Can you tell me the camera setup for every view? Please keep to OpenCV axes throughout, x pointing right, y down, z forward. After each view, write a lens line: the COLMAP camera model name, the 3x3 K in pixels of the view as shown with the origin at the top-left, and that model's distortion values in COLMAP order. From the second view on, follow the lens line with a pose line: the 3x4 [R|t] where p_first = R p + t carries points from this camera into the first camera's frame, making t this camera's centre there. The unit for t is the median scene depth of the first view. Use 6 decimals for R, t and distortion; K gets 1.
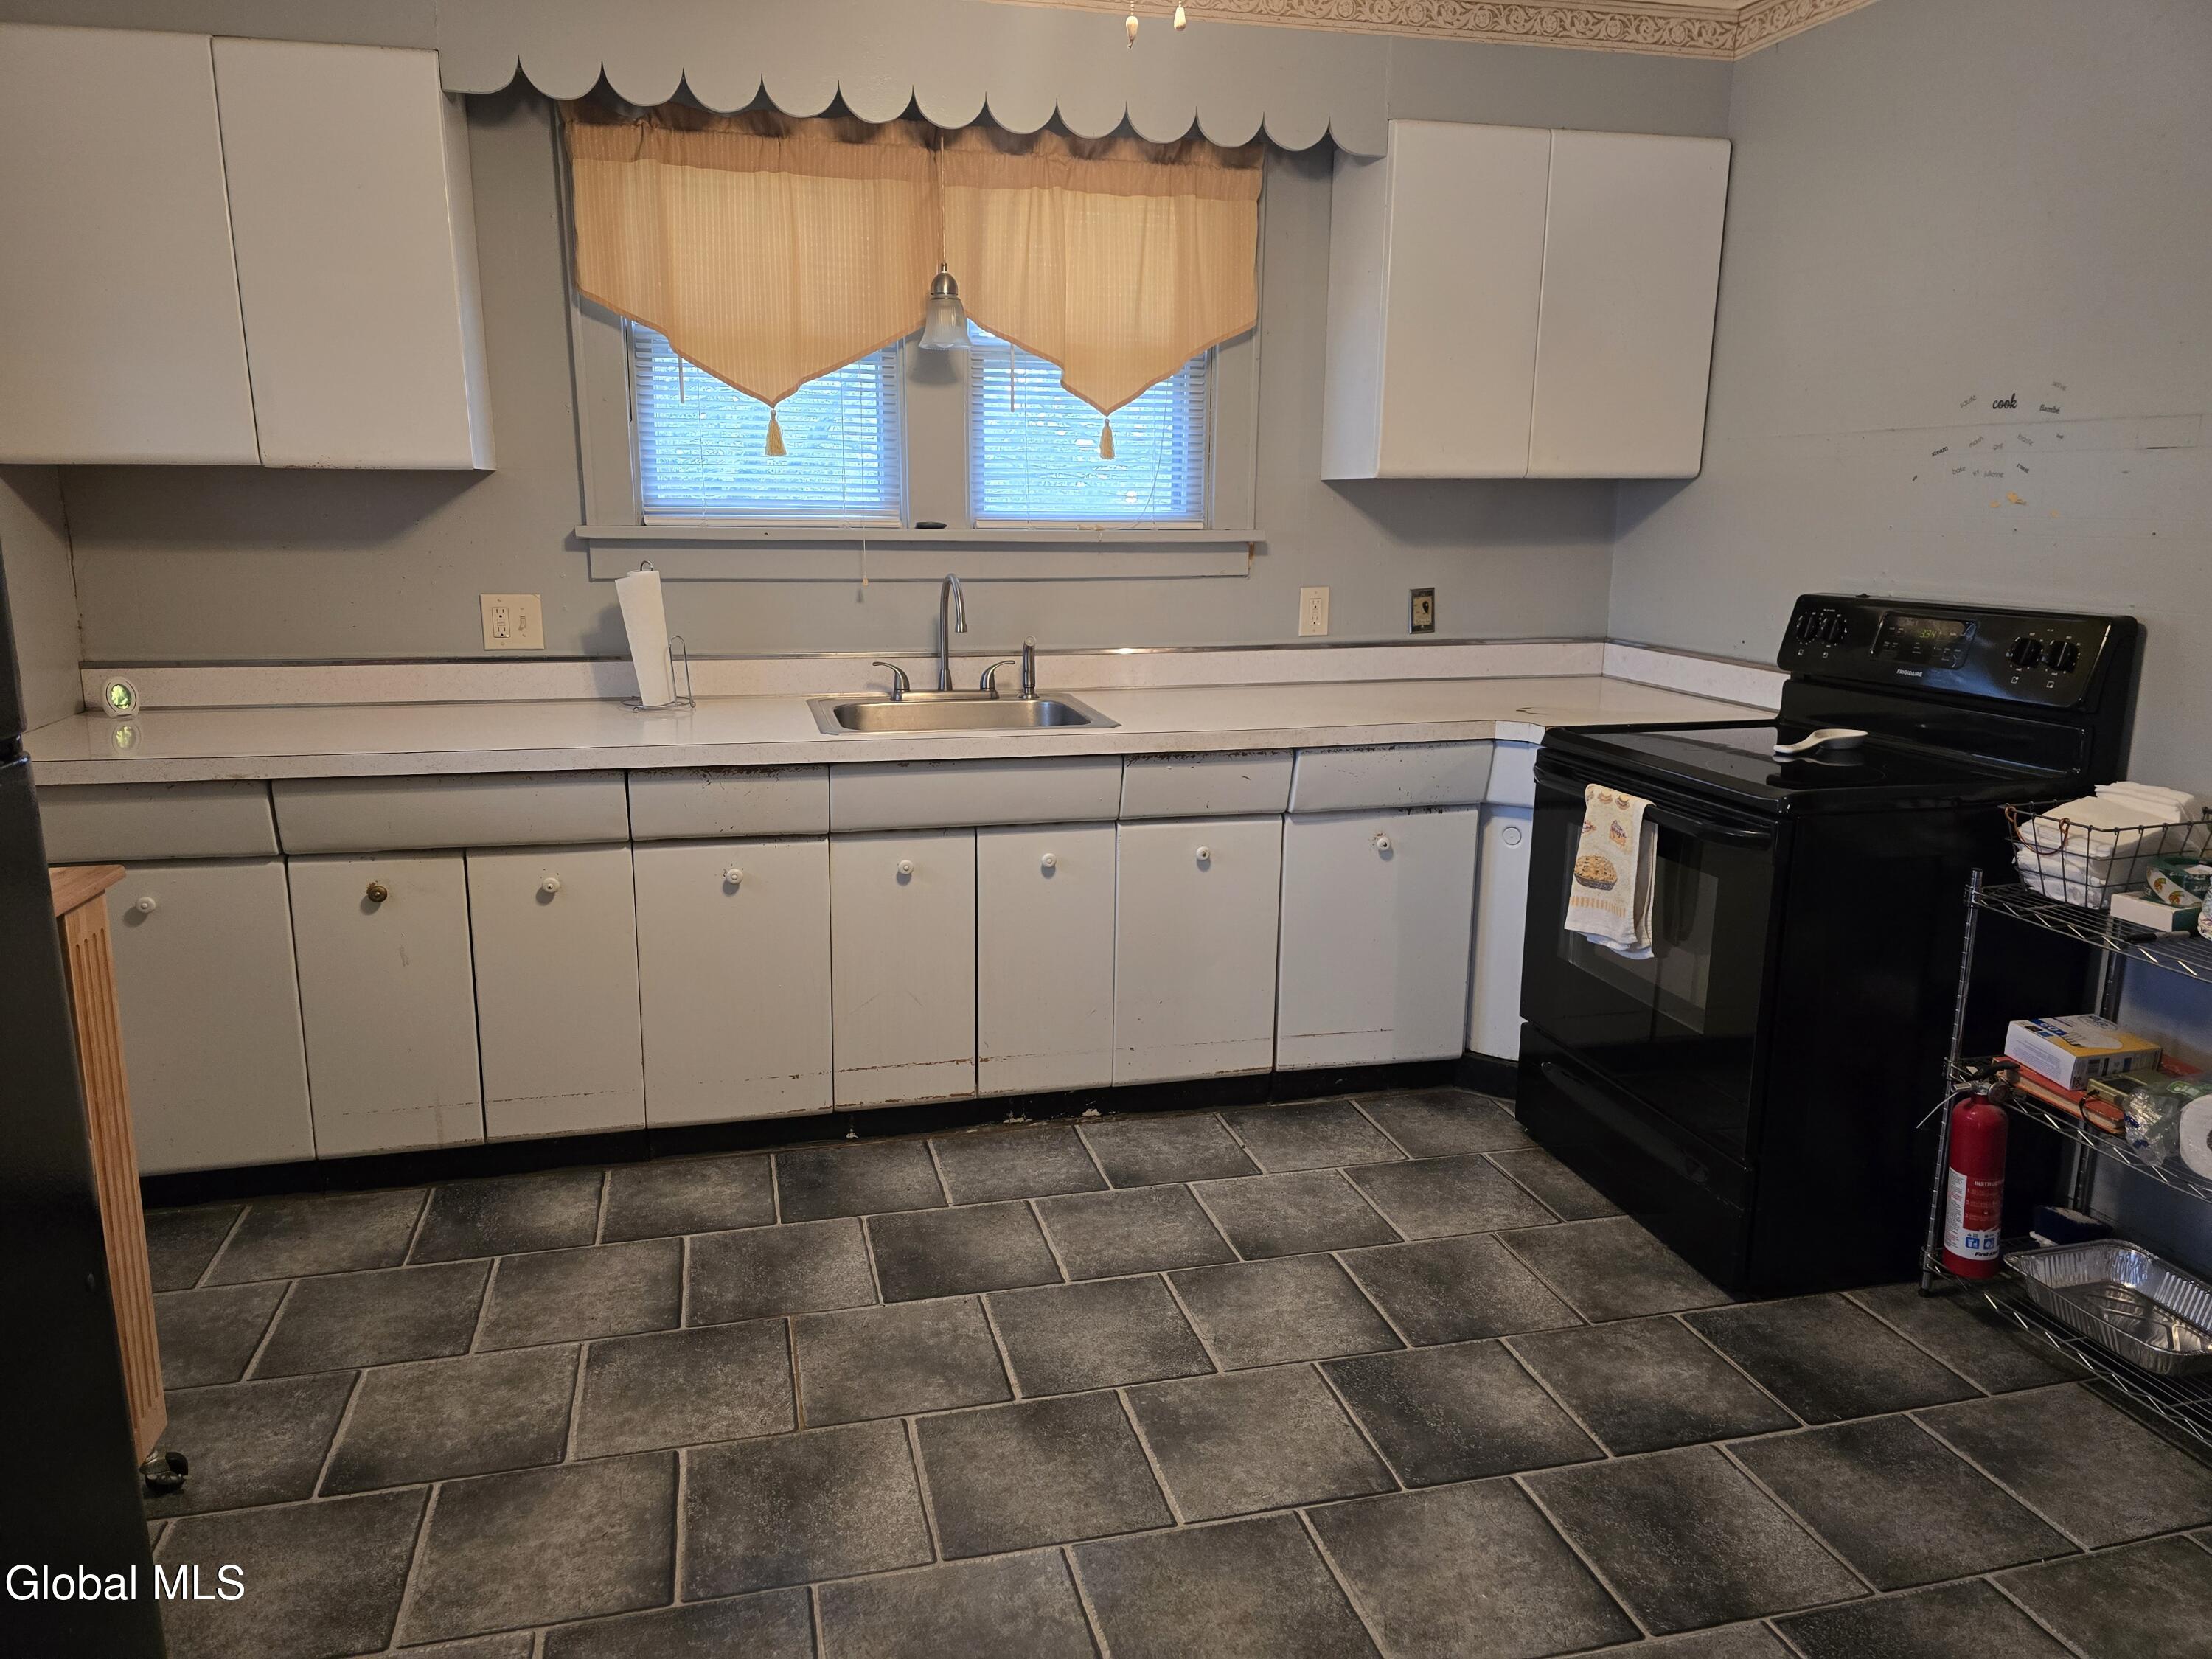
lens RADIAL K [[1493.7, 0, 1091.5], [0, 1493.7, 813.9], [0, 0, 1]] dist [0.080690, -0.084022]
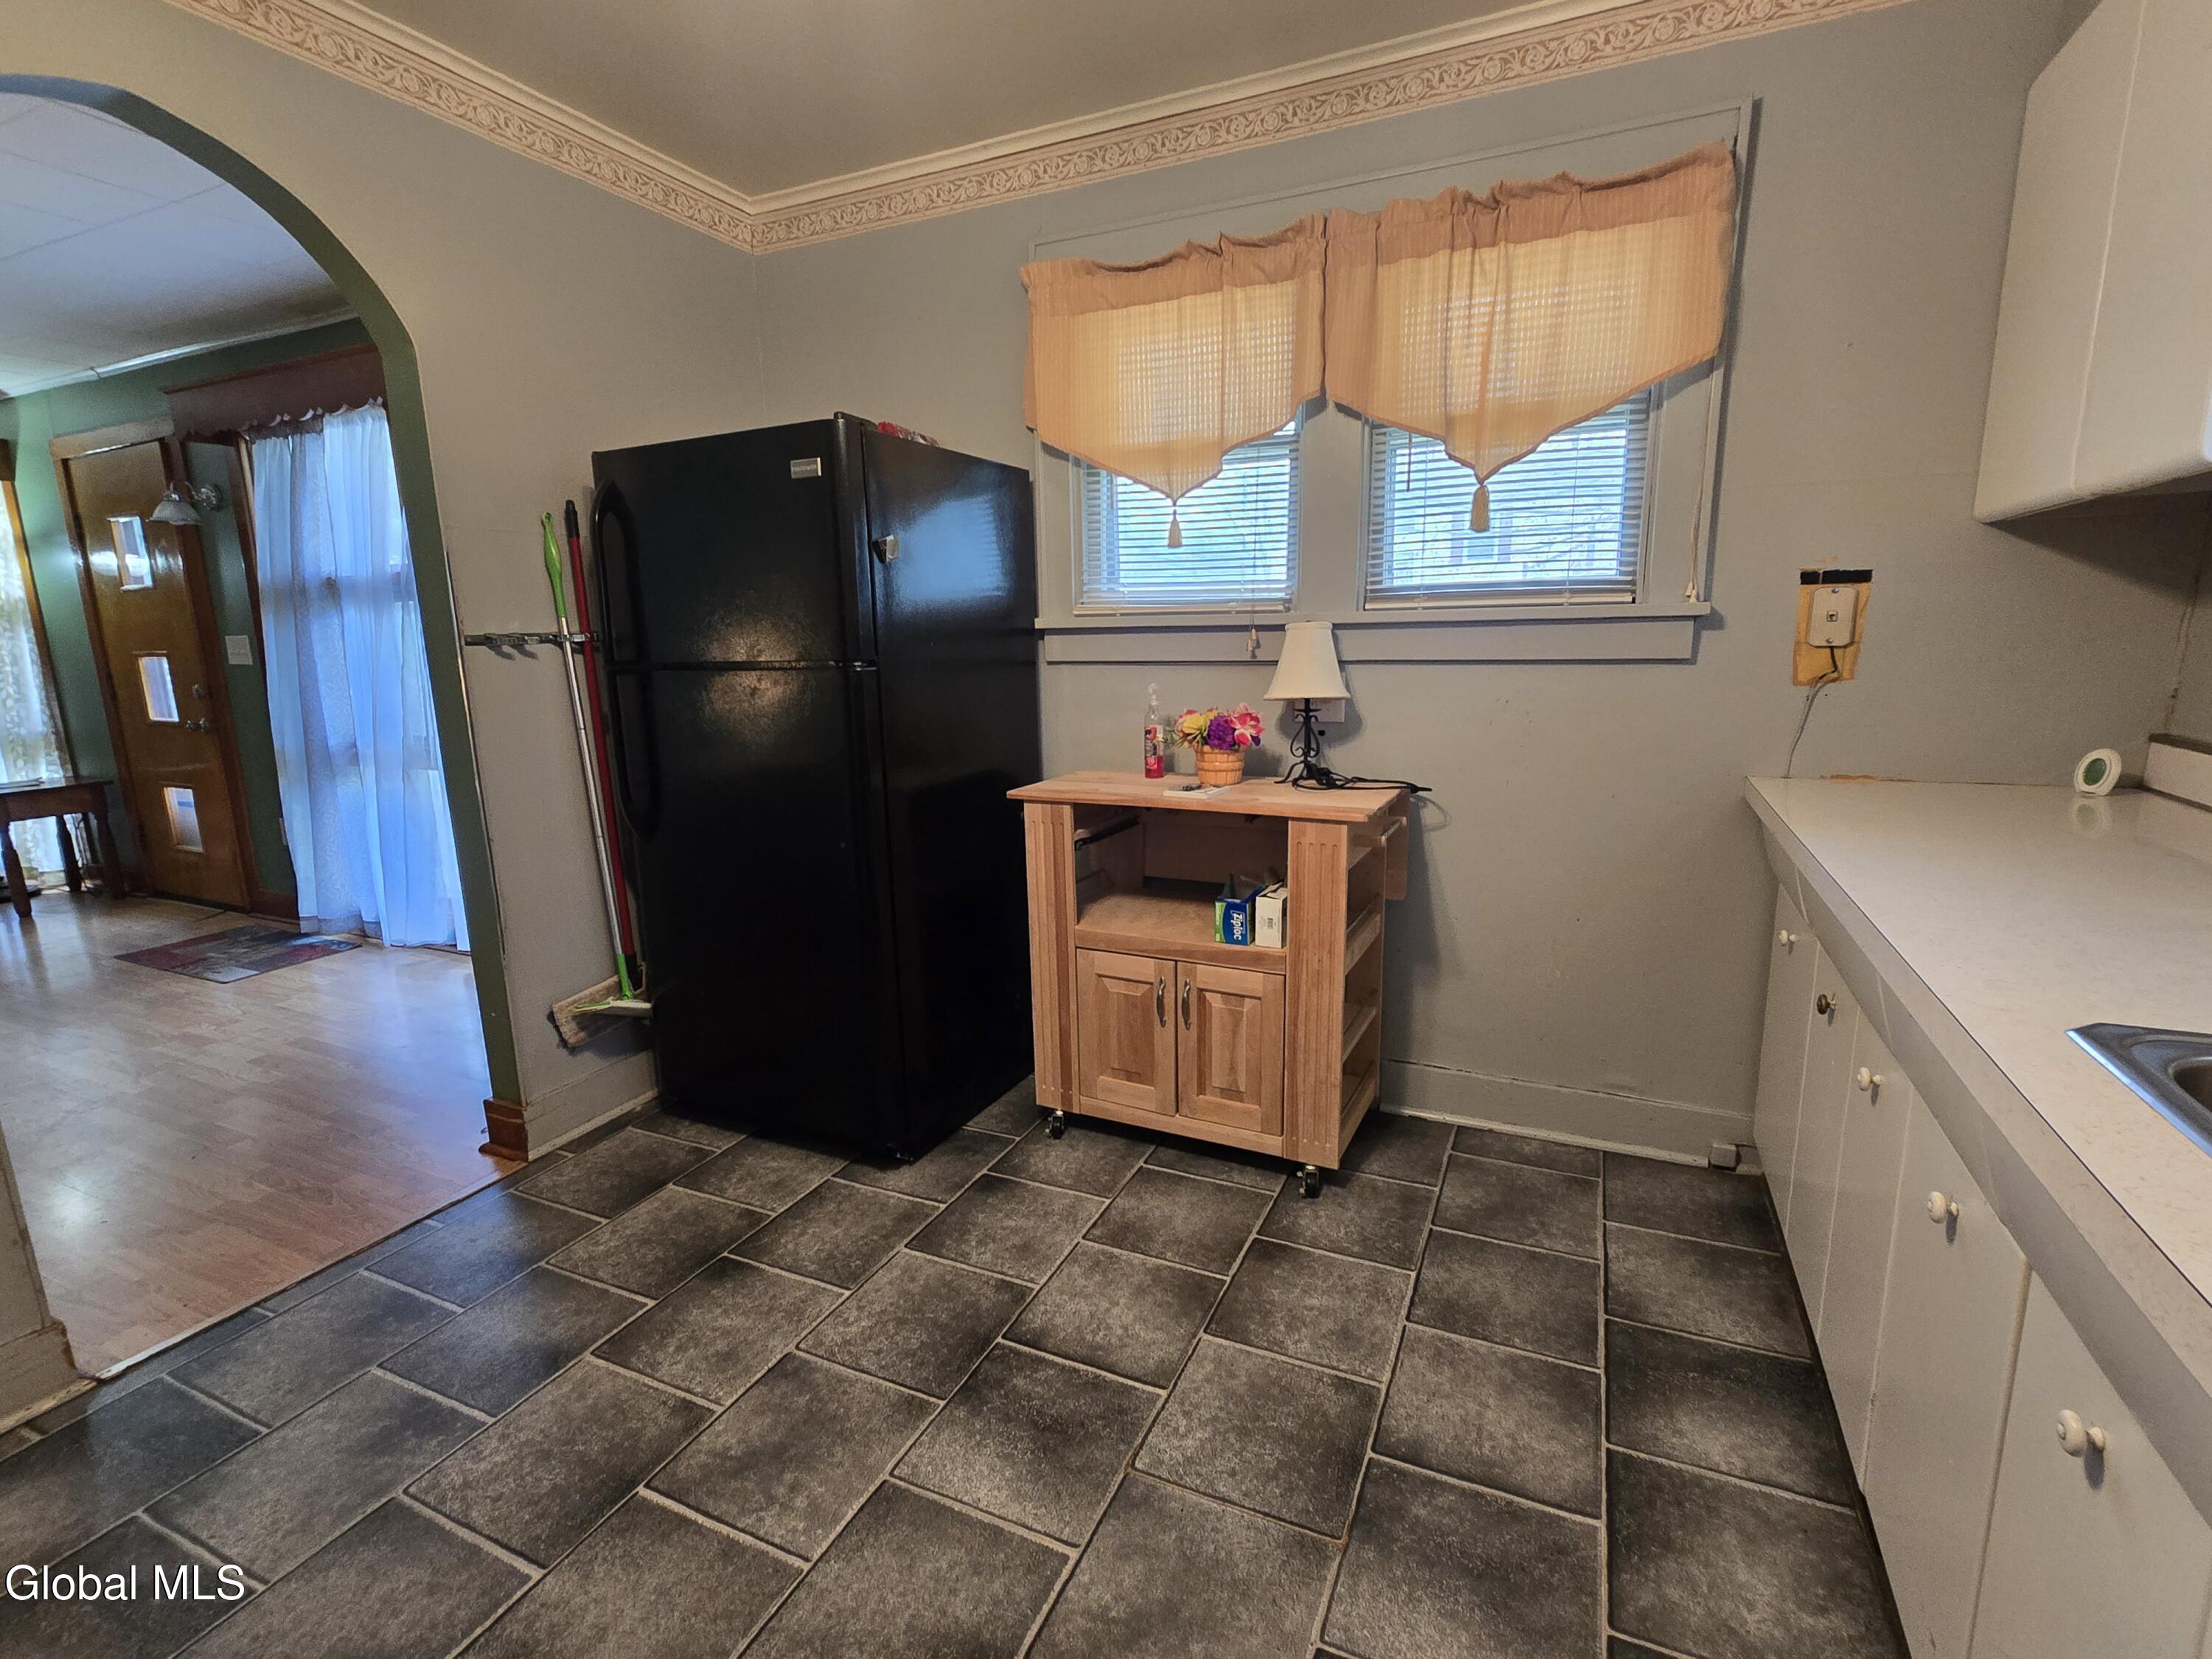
lens RADIAL K [[1037.3, 0, 1099.0], [0, 1037.3, 843.6], [0, 0, 1]] dist [-0.004044, -0.000946]
pose [[-0.636997, 0.164448, -0.753121, 0.211612], [-0.139565, 0.936232, 0.322476, -0.159288], [0.758127, 0.310526, -0.573426, 0.967503]]
